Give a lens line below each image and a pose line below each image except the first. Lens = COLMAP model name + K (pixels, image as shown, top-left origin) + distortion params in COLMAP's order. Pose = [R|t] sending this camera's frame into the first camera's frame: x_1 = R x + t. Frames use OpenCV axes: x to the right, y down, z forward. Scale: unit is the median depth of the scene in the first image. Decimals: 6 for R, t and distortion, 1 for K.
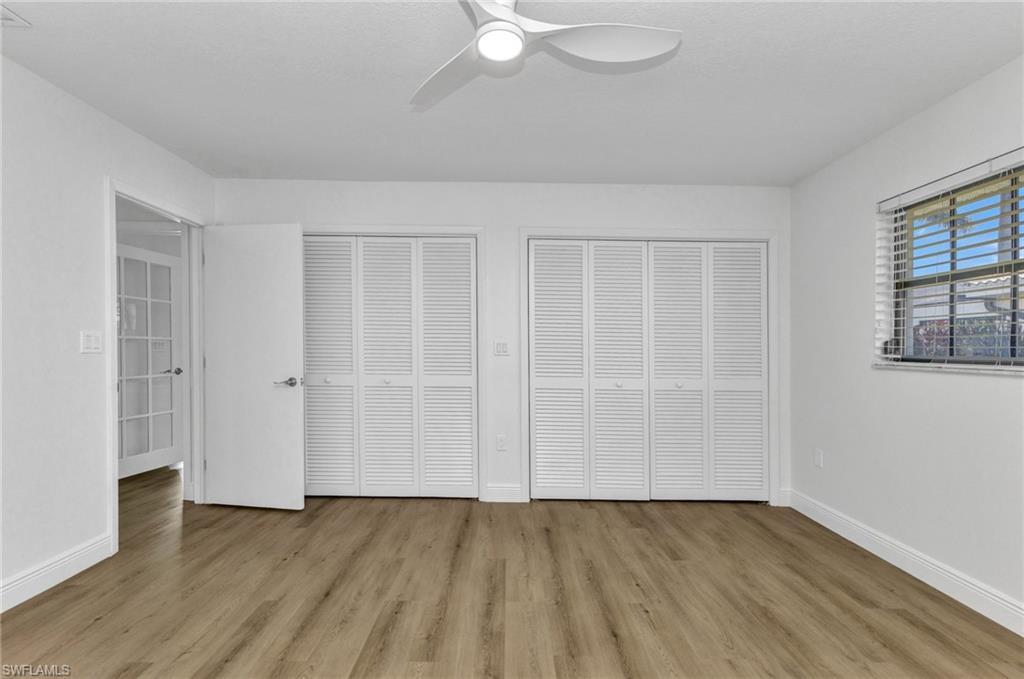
lens RADIAL K [[439.6, 0, 512.0], [0, 439.6, 339.5], [0, 0, 1]] dist [0.002308, -0.000447]
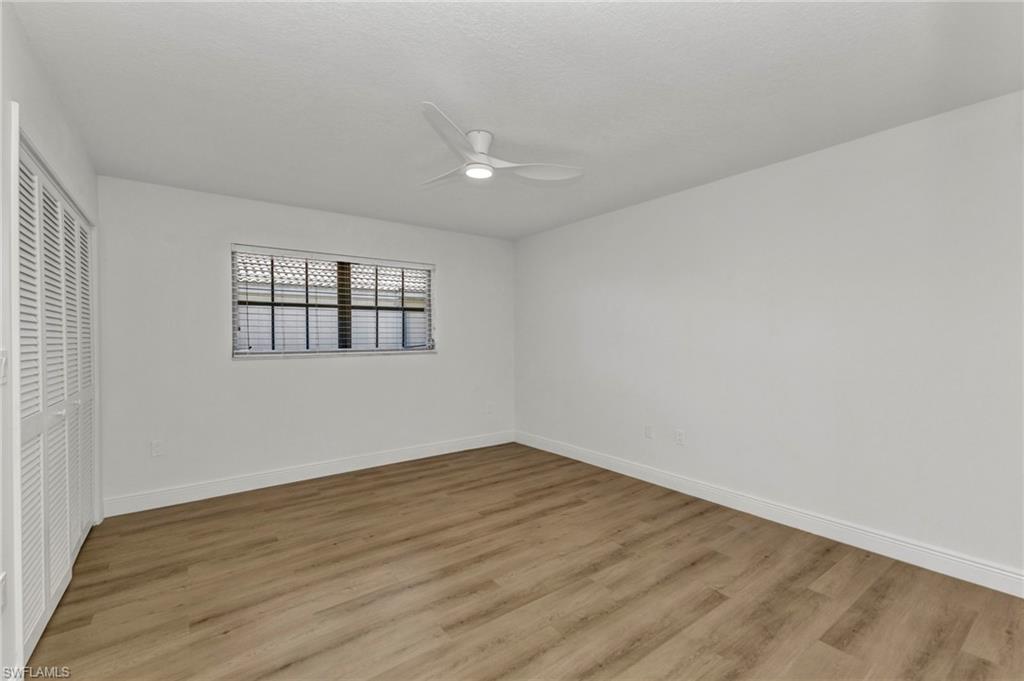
lens RADIAL K [[438.7, 0, 531.0], [0, 438.7, 343.3], [0, 0, 1]] dist [0.000735, 0.000122]
pose [[-0.606236, -0.023298, 0.794943, -1.014182], [-0.014862, 0.999728, 0.017966, -0.033112], [-0.795146, -0.000923, -0.606418, 1.317161]]
